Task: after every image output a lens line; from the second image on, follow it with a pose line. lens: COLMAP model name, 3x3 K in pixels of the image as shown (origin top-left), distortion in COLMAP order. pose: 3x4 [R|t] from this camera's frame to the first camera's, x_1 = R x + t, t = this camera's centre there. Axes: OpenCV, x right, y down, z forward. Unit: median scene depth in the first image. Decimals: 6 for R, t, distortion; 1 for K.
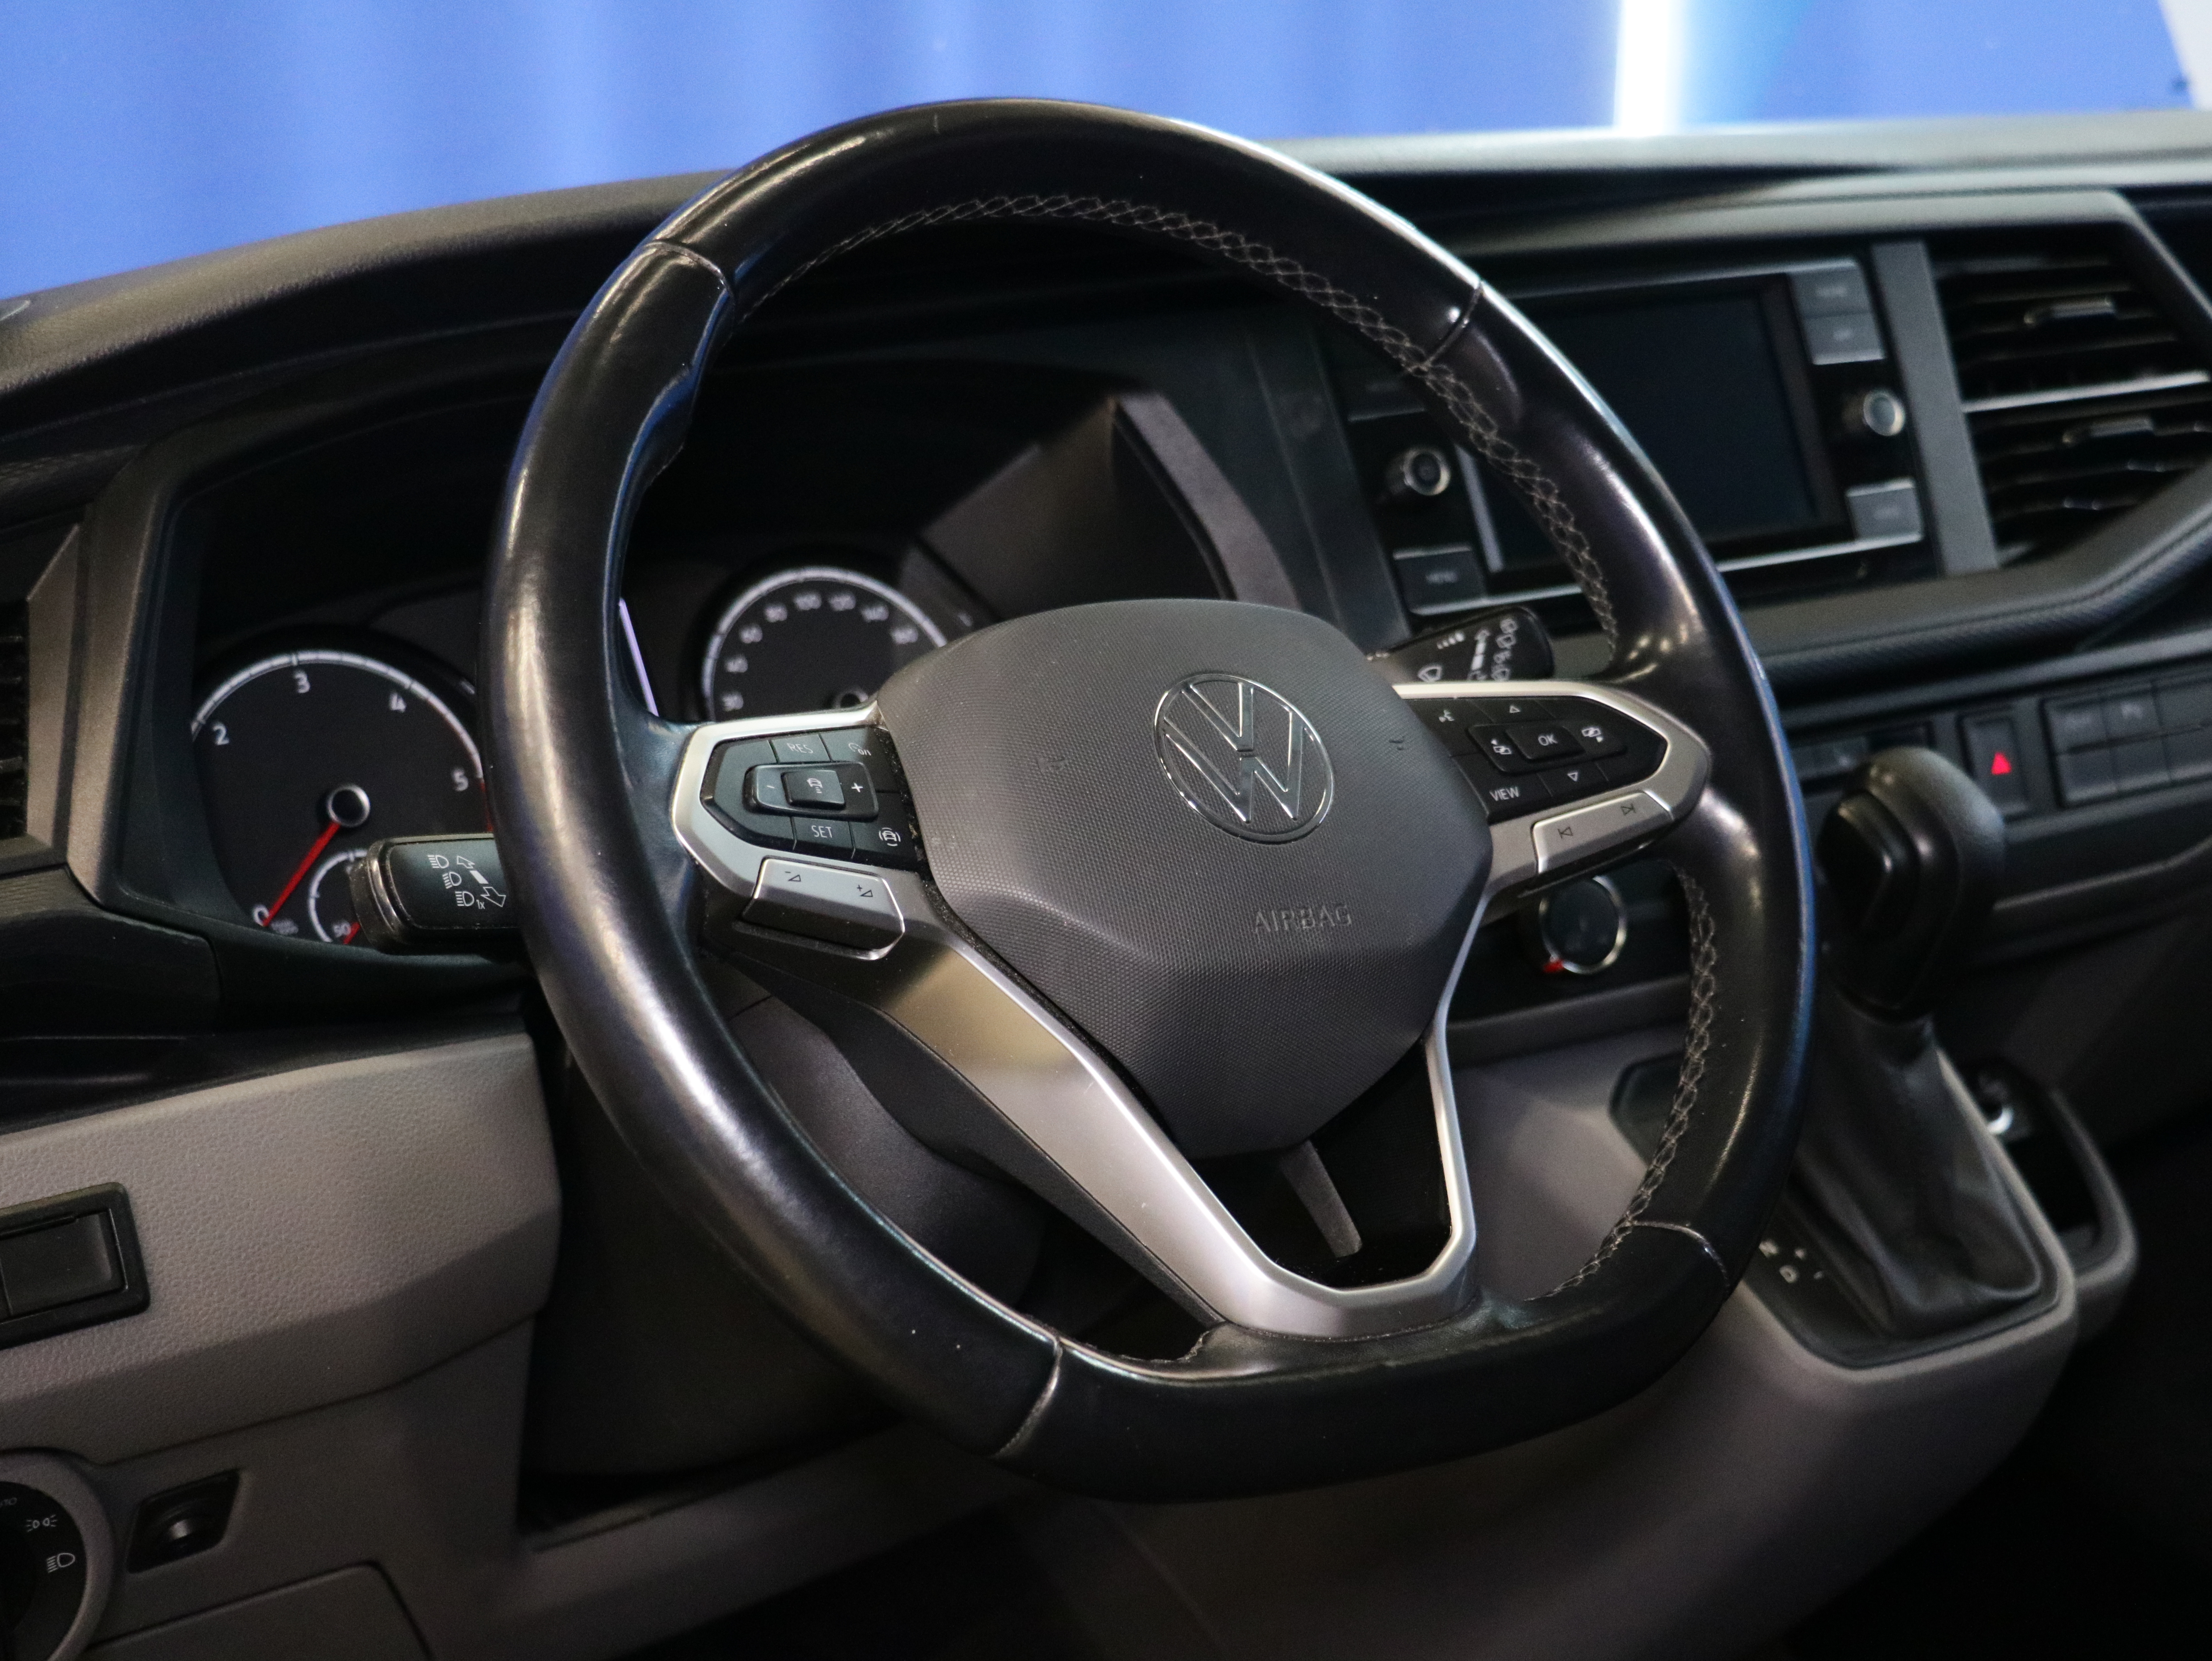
lens RADIAL K [[3065.9, 0, 1103.9], [0, 3065.9, 830.5], [0, 0, 1]] dist [0.024480, 0.000000]
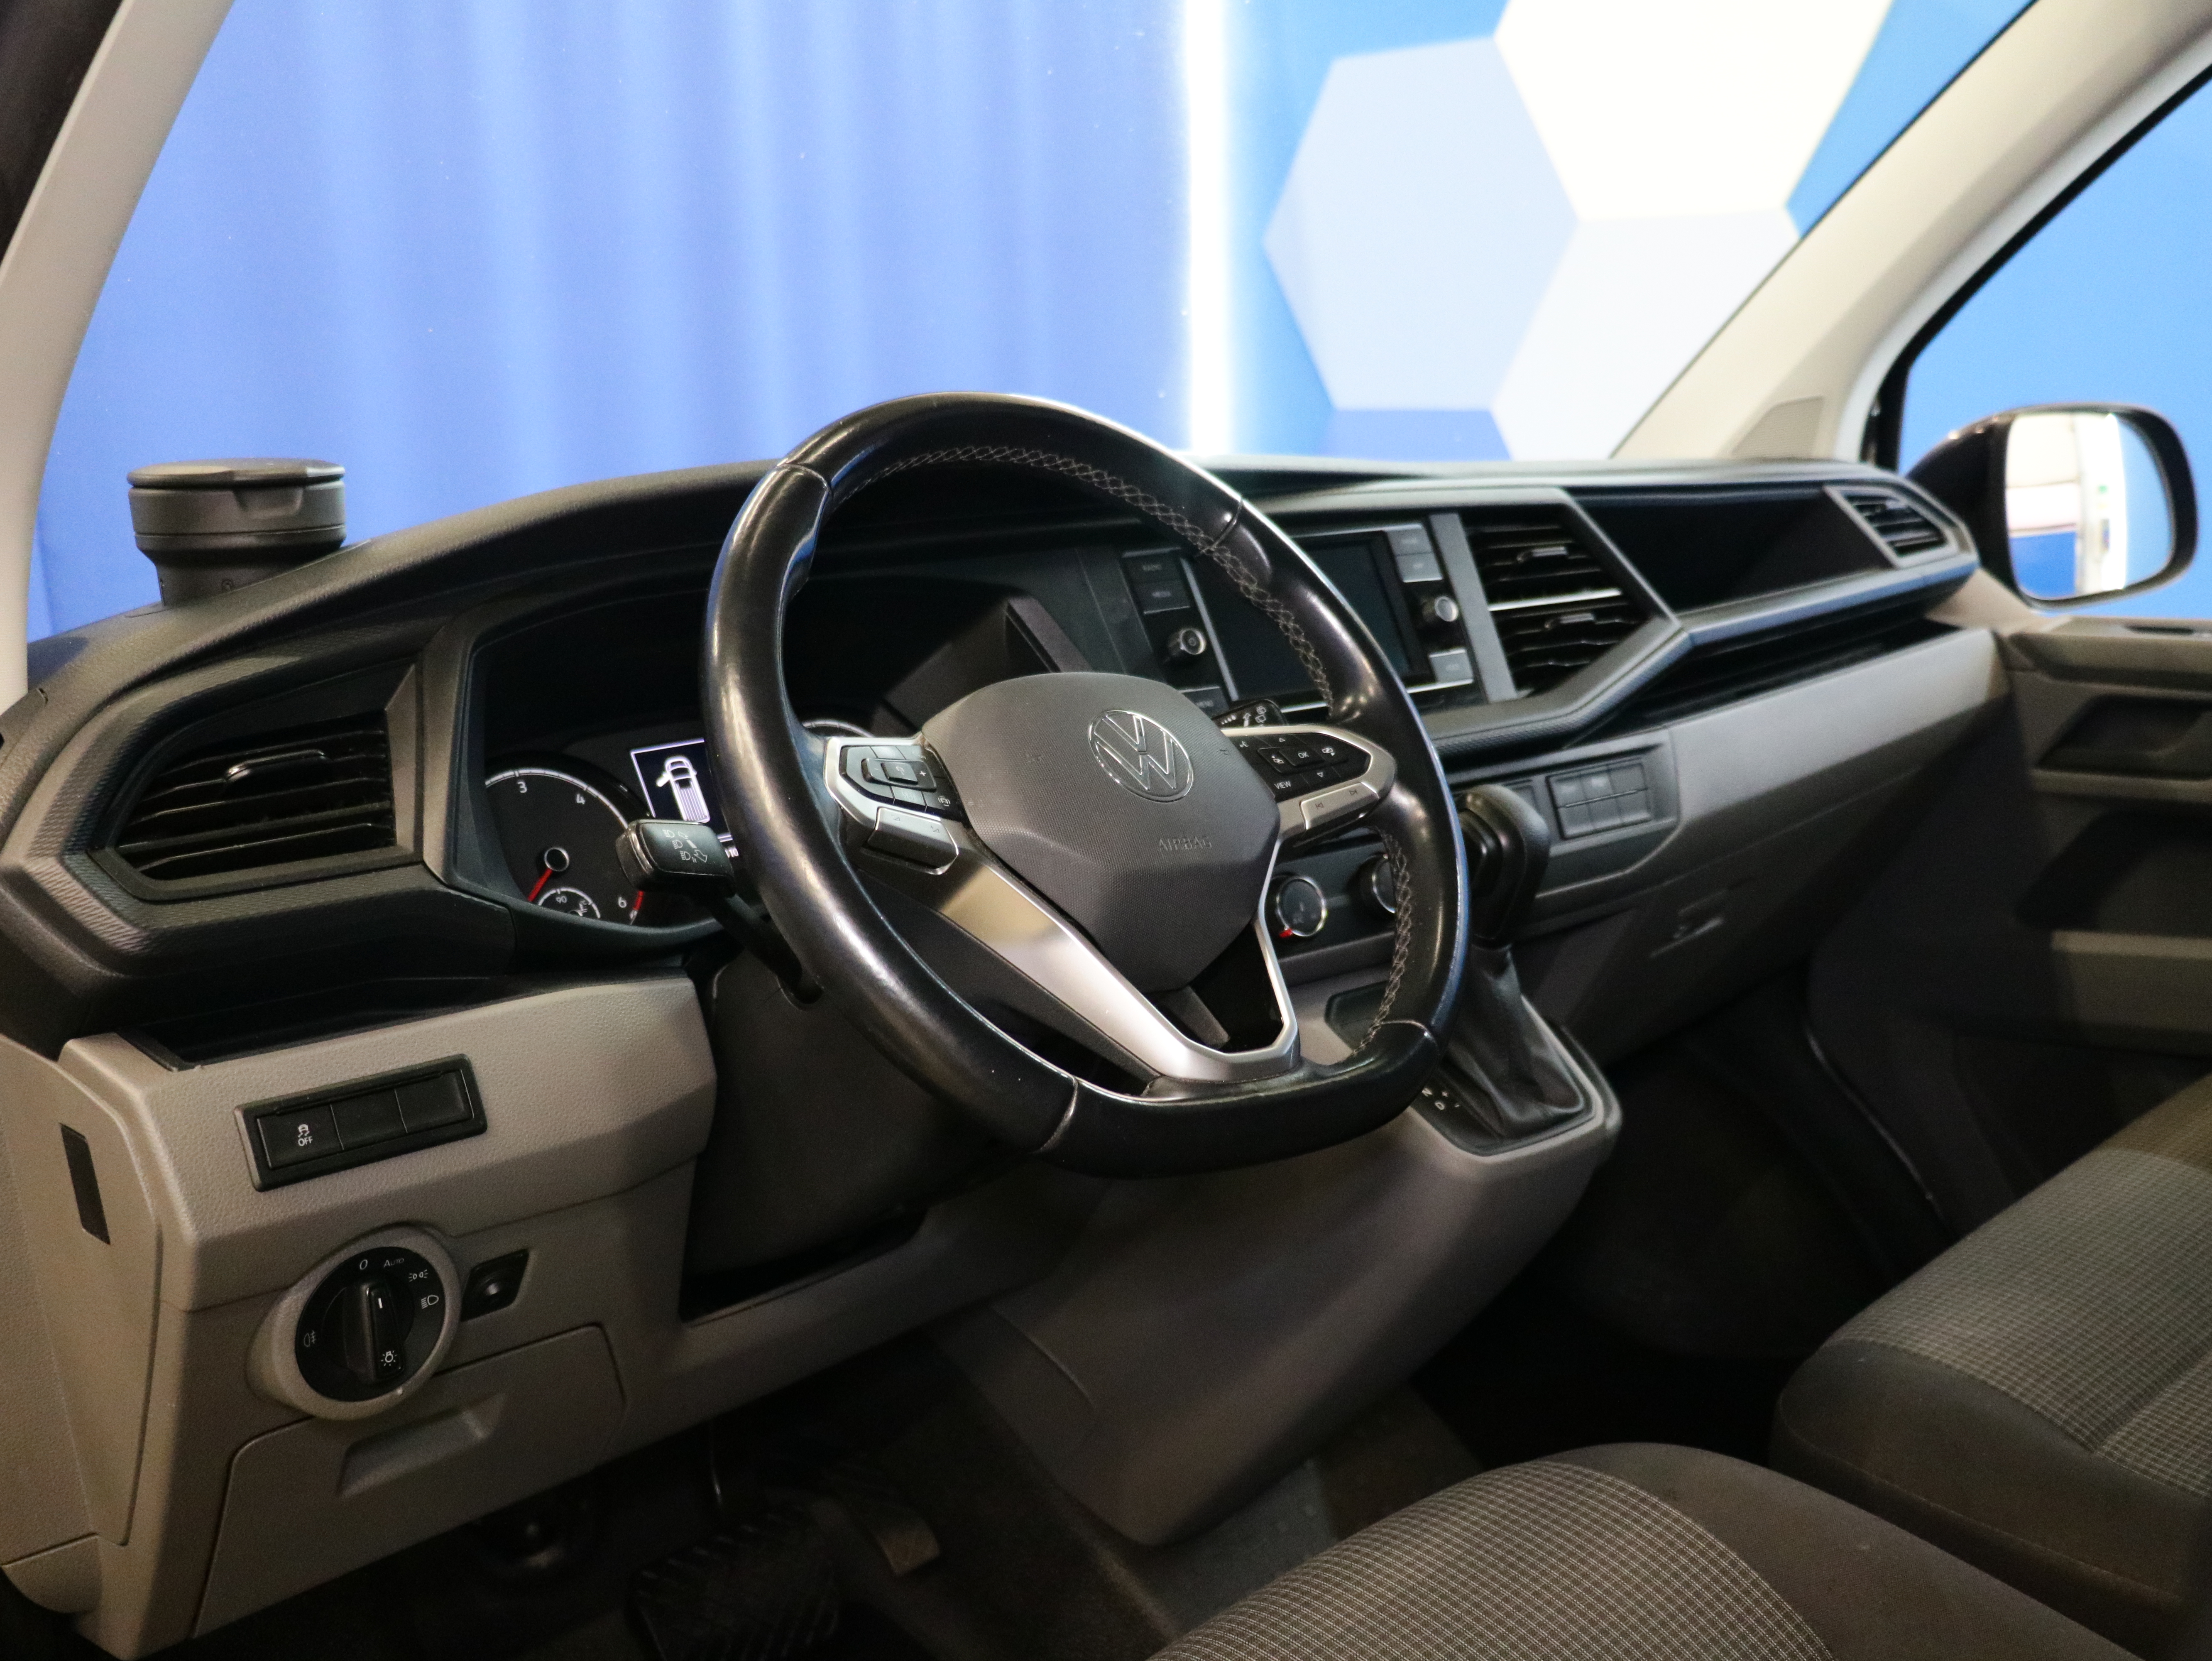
lens RADIAL K [[1959.8, 0, 1105.2], [0, 1959.8, 823.5], [0, 0, 1]] dist [-0.011726, 0.010006]
pose [[0.992851, -0.051033, 0.107897, -0.082495], [0.060373, 0.994537, -0.085152, 0.092831], [-0.102962, 0.091057, 0.990509, -0.060647]]
